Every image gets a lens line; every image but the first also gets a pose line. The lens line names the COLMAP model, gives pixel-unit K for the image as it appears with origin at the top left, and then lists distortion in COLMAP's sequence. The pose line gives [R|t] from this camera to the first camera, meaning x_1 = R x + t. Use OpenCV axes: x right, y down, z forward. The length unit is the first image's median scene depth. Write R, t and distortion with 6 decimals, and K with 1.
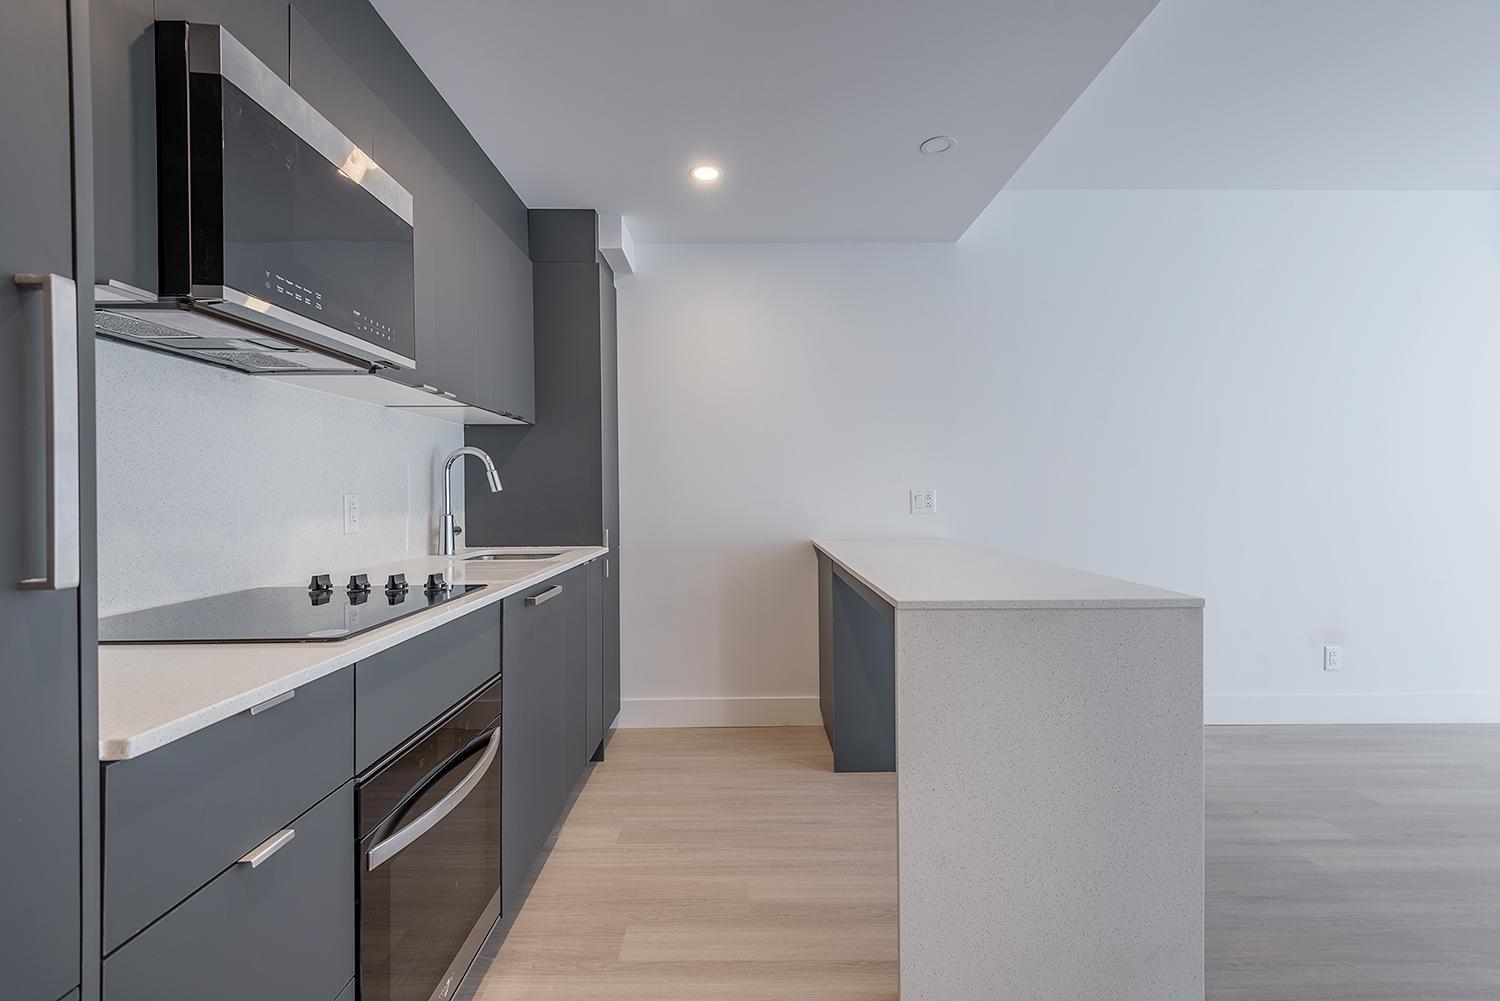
lens RADIAL K [[669.4, 0, 755.5], [0, 669.4, 494.6], [0, 0, 1]] dist [0.026395, -0.013680]
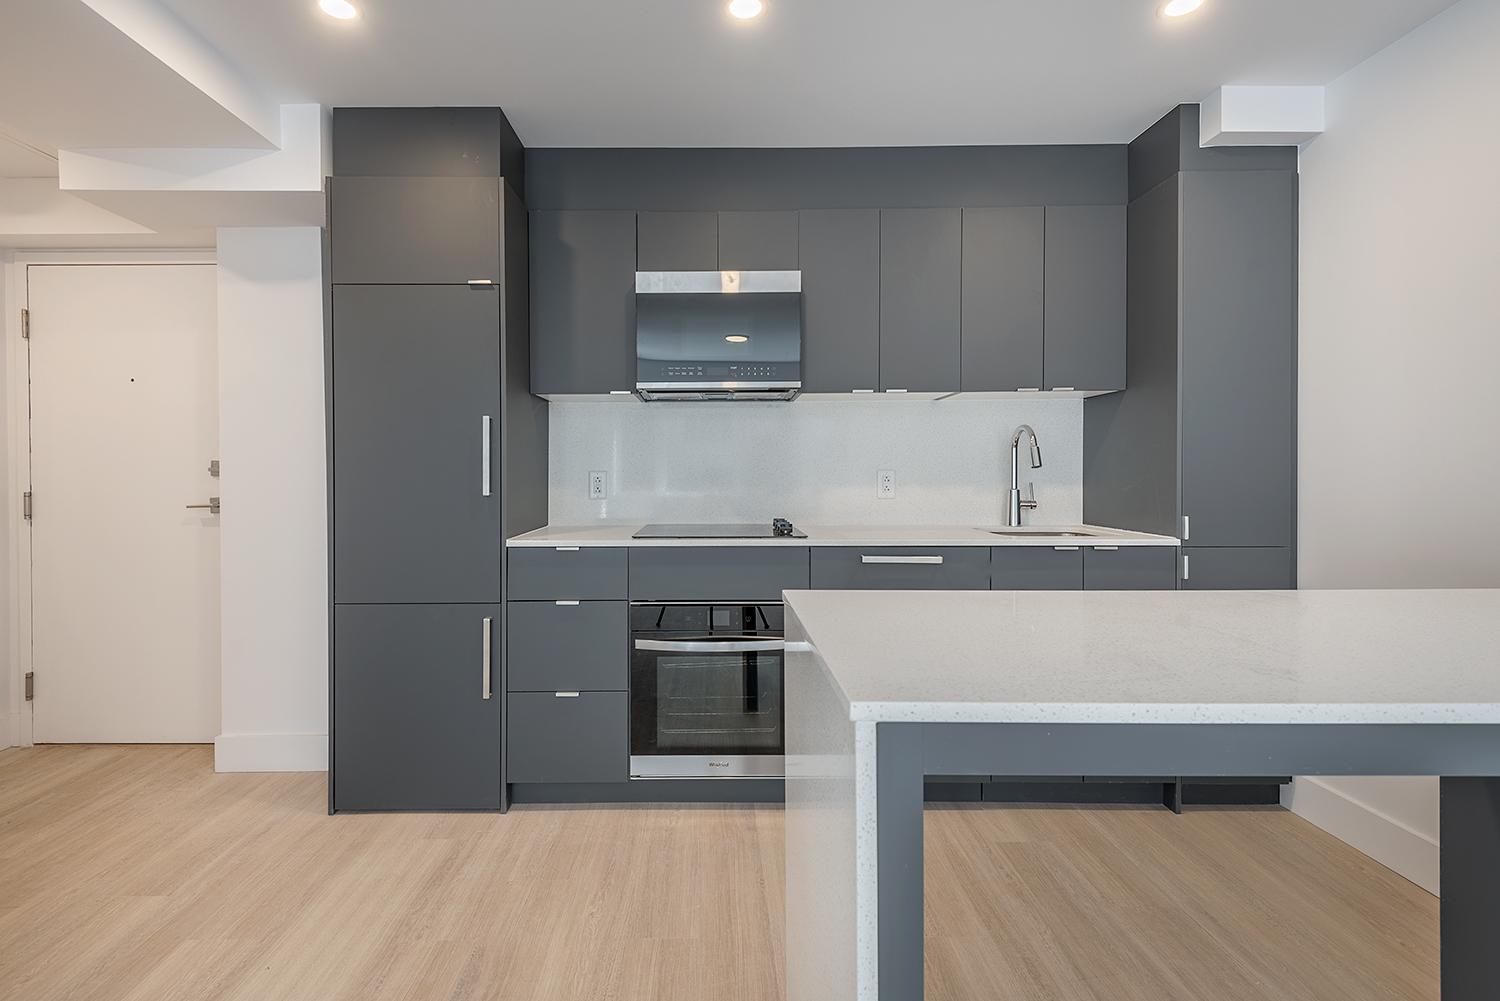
lens RADIAL K [[697.7, 0, 709.1], [0, 697.7, 476.6], [0, 0, 1]] dist [0.024369, -0.013343]
pose [[-0.023569, 0.011032, -0.999661, 0.822588], [-0.000622, 0.999939, 0.011050, -0.004175], [0.999722, 0.000882, -0.023560, 0.657037]]
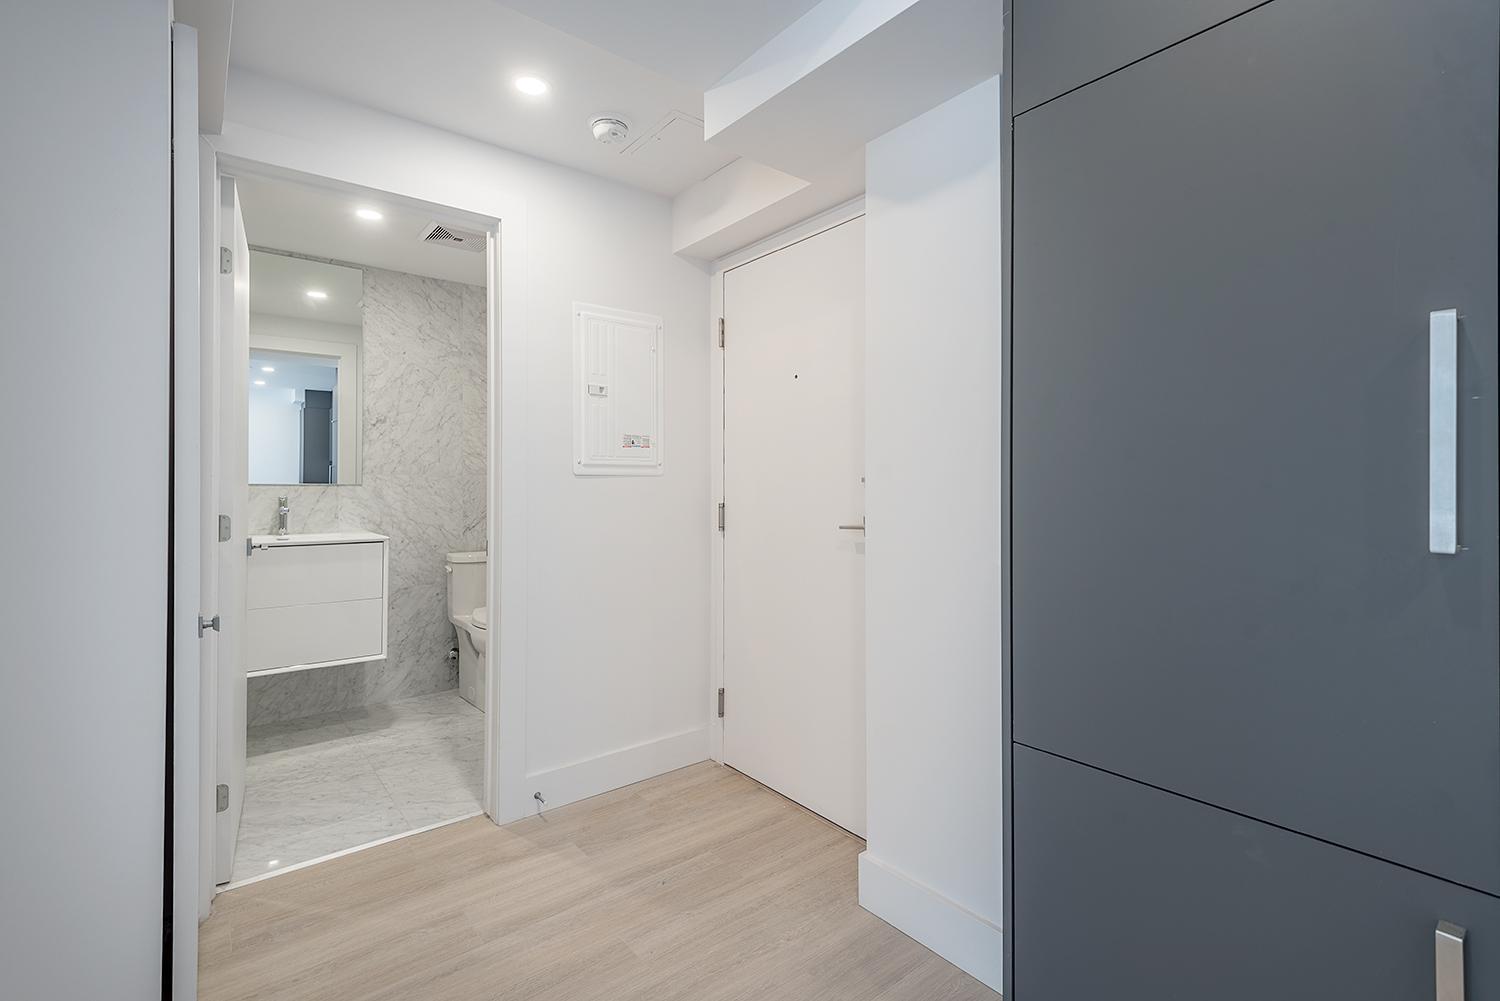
lens RADIAL K [[689.9, 0, 726.0], [0, 689.9, 476.2], [0, 0, 1]] dist [0.029652, -0.001195]
pose [[-0.805762, -0.004471, -0.592222, 0.256341], [-0.000725, 0.999978, -0.006563, -0.000936], [0.592239, -0.004859, -0.805748, 0.365558]]
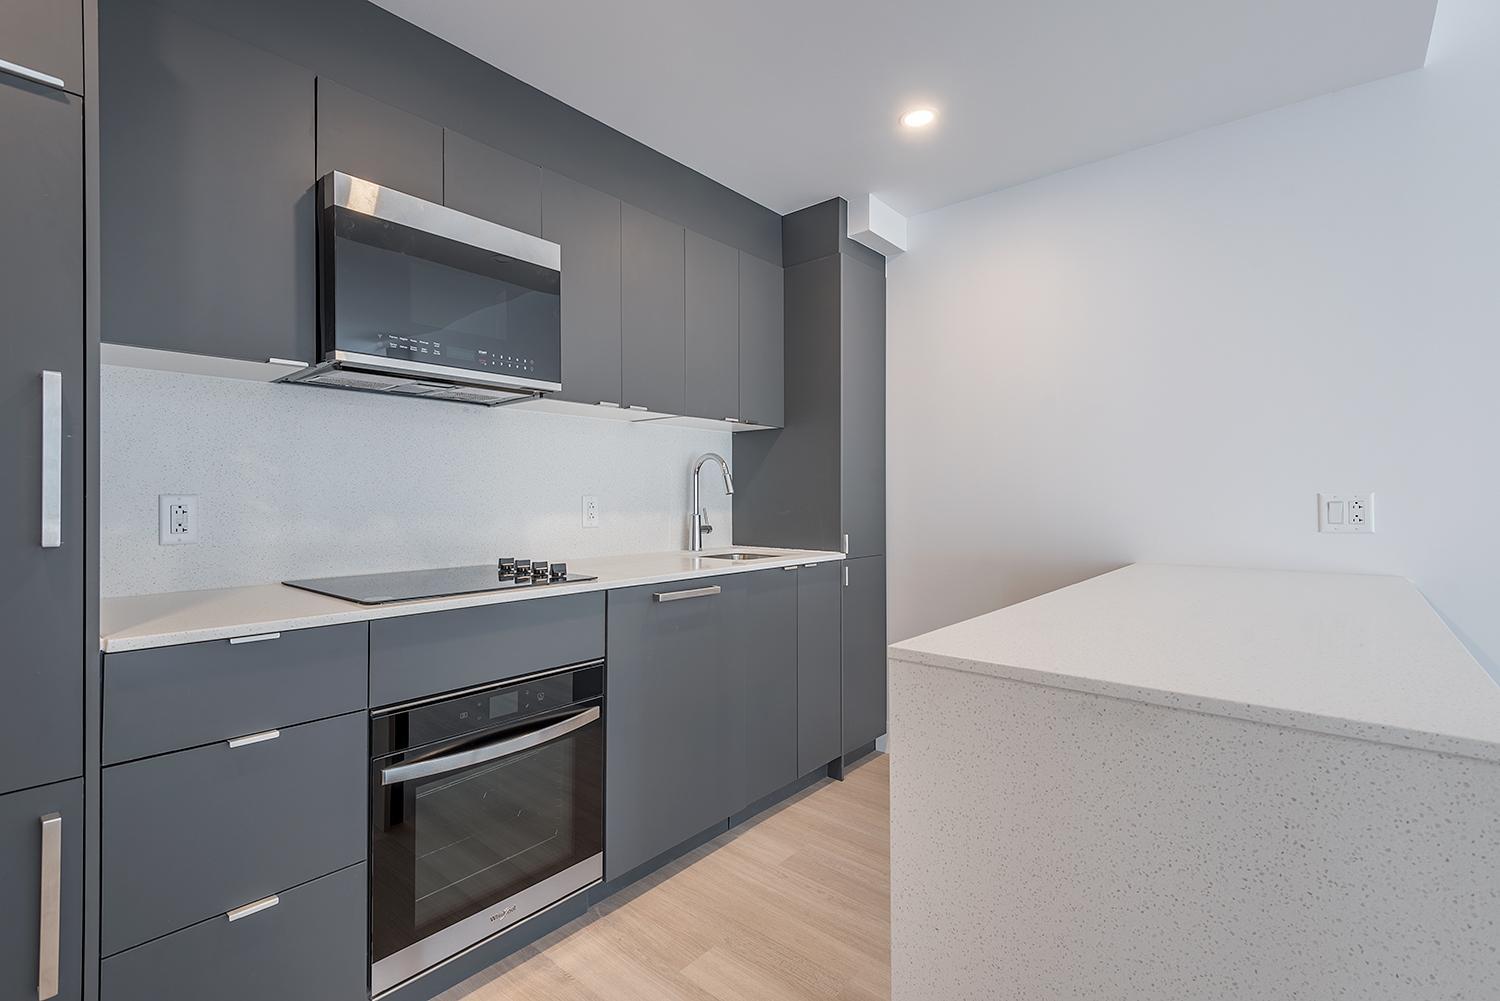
lens RADIAL K [[689.5, 0, 717.3], [0, 689.5, 495.2], [0, 0, 1]] dist [0.008137, -0.000810]
pose [[0.737878, 0.003760, -0.674924, 0.407357], [-0.006797, 0.999975, -0.001859, -0.001204], [0.674900, 0.005959, 0.737885, 0.231088]]
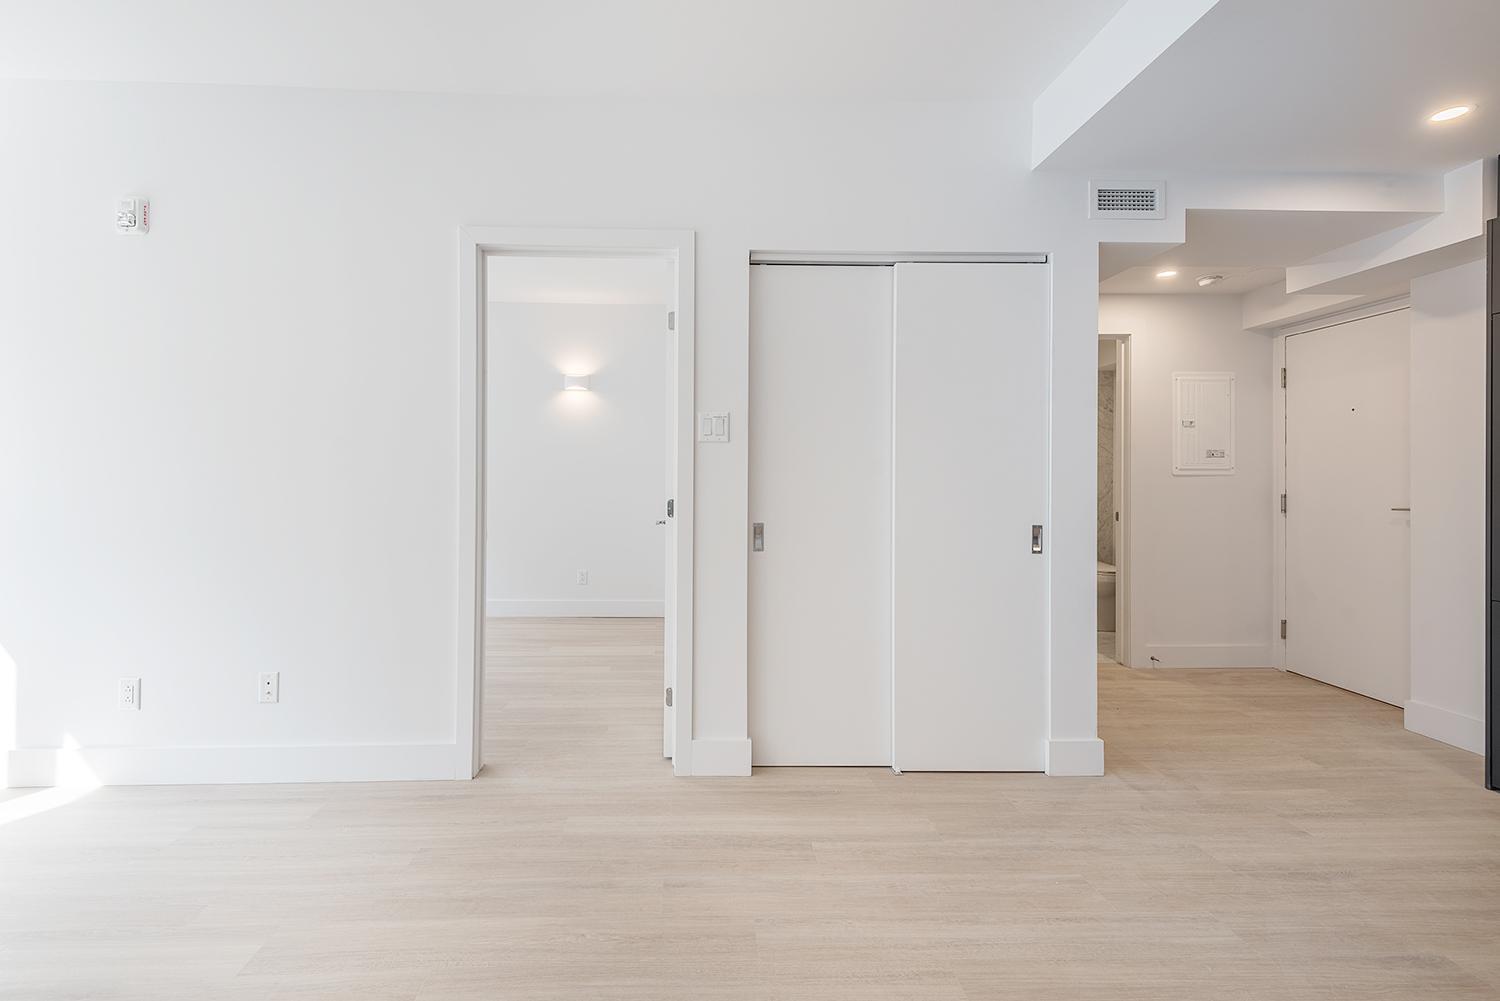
lens RADIAL K [[697.7, 0, 709.1], [0, 697.7, 476.6], [0, 0, 1]] dist [0.024369, -0.013343]
pose [[-0.999928, -0.000419, -0.012018, 1.122328], [-0.000451, 0.999996, 0.002642, -0.011269], [0.012016, 0.002647, -0.999924, 1.262954]]
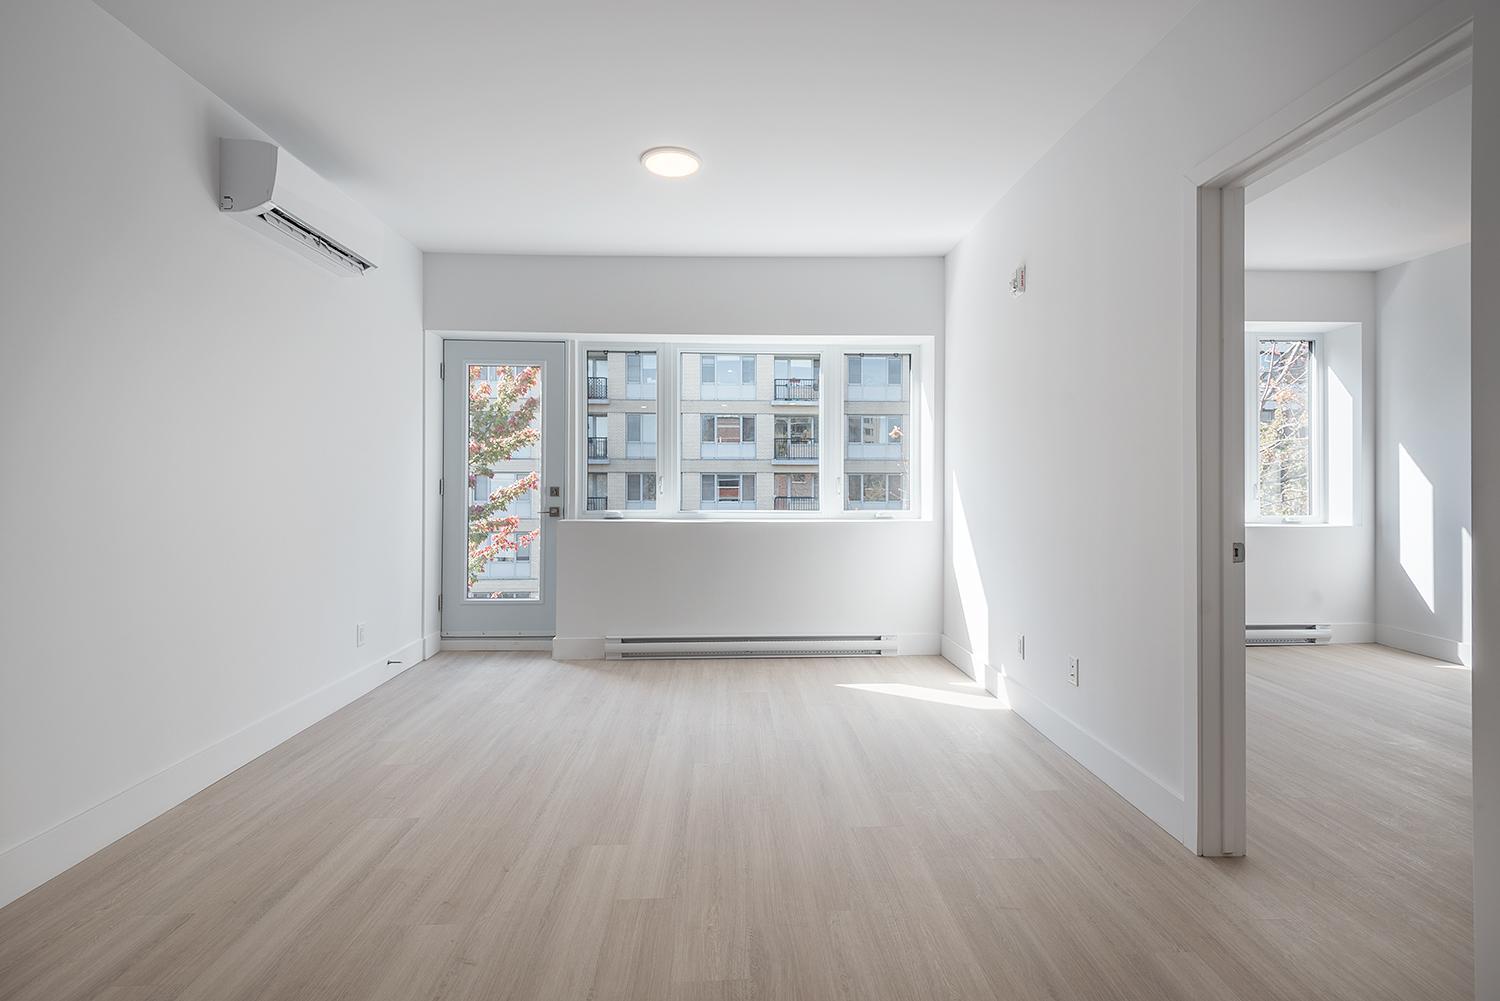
lens RADIAL K [[685.0, 0, 751.8], [0, 685.0, 487.2], [0, 0, 1]] dist [0.023139, -0.006745]
pose [[-0.021128, -0.002167, 0.999774, 0.551944], [-0.001218, 0.999997, 0.002142, 0.005169], [-0.999776, -0.001172, -0.021131, 0.660433]]
